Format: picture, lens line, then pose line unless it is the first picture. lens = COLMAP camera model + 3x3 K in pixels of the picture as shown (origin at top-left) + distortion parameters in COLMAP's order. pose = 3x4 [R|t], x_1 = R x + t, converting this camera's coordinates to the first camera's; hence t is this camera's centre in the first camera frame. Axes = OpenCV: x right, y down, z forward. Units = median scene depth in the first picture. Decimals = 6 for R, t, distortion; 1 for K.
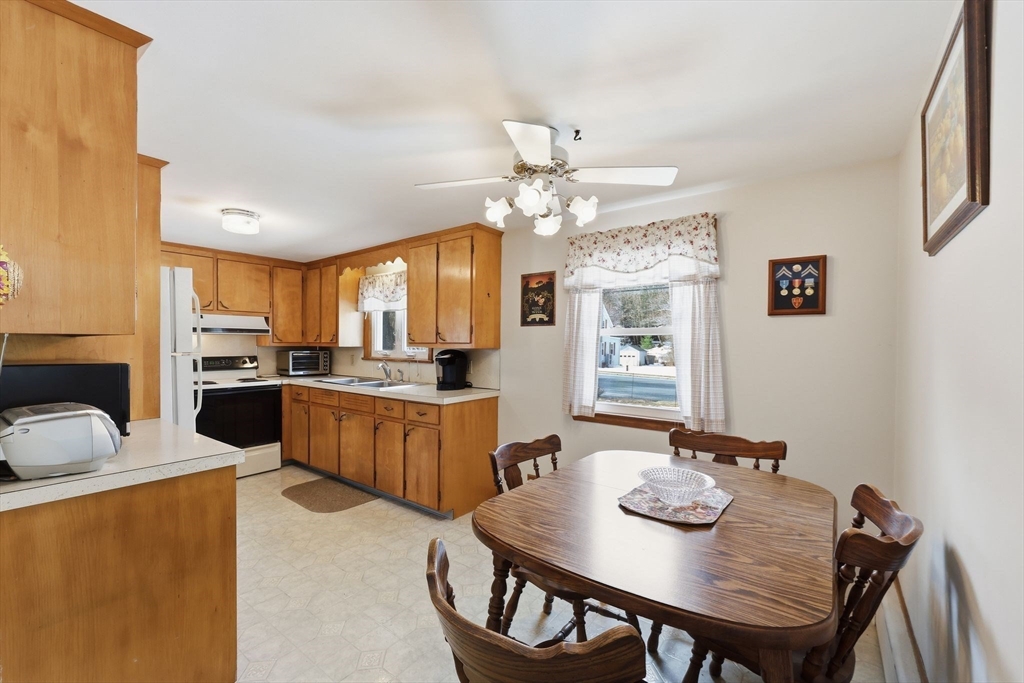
lens RADIAL K [[416.9, 0, 509.3], [0, 416.9, 348.6], [0, 0, 1]] dist [-0.000541, 0.000062]
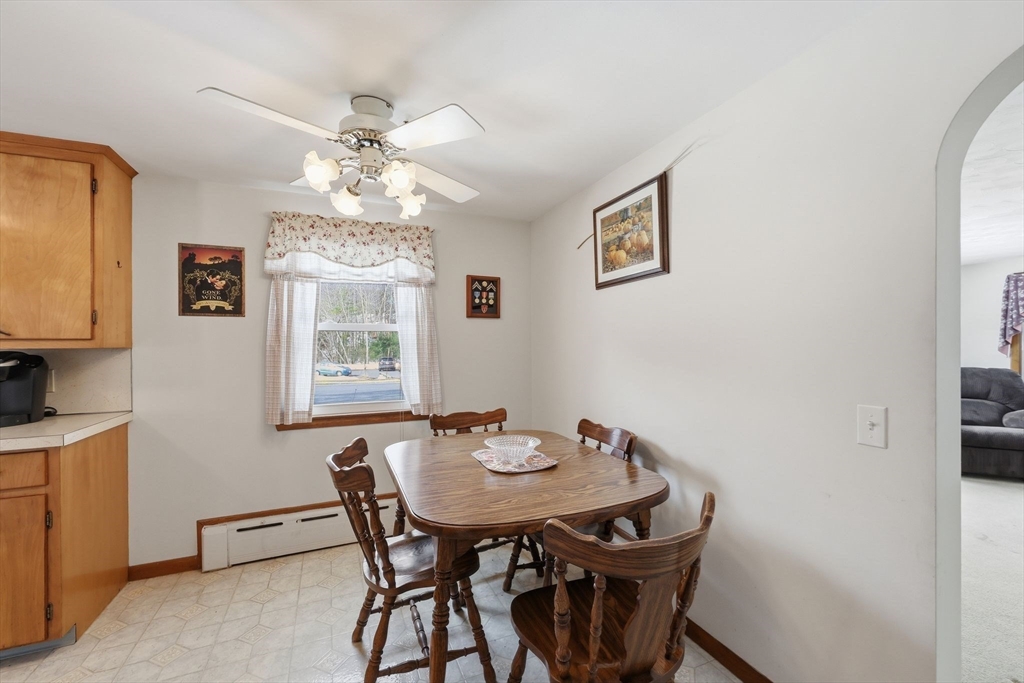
lens RADIAL K [[419.0, 0, 511.5], [0, 419.0, 345.4], [0, 0, 1]] dist [-0.002841, -0.000176]
pose [[0.490357, -0.011249, 0.871449, -0.317041], [0.019104, 0.999815, 0.002157, 0.006004], [-0.871312, 0.015590, 0.490482, 0.164037]]
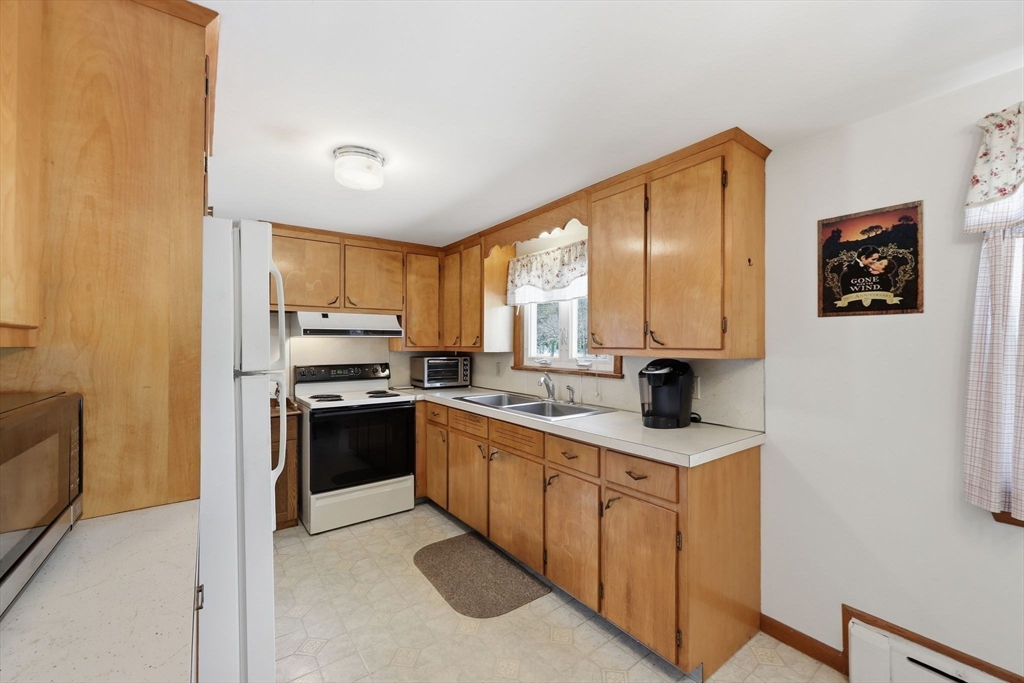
lens RADIAL K [[415.3, 0, 512.0], [0, 415.3, 340.2], [0, 0, 1]] dist [0.001668, 0.000111]
pose [[0.961614, -0.007369, -0.274307, -0.204615], [0.001659, 0.999777, -0.021041, -0.013881], [0.274401, 0.019779, 0.961412, 0.388198]]
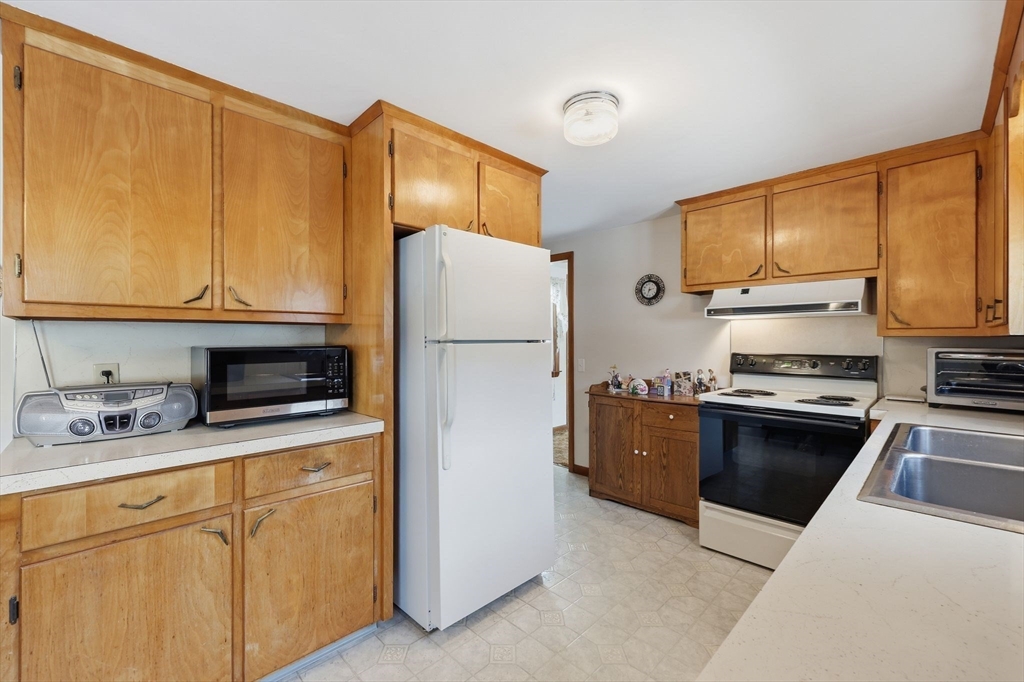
lens RADIAL K [[427.1, 0, 505.8], [0, 427.1, 338.2], [0, 0, 1]] dist [0.000790, 0.000318]
pose [[-0.136429, -0.006978, -0.990625, -0.029969], [-0.011032, 0.999924, -0.005525, 0.005465], [0.990588, 0.010175, -0.136496, 0.869522]]
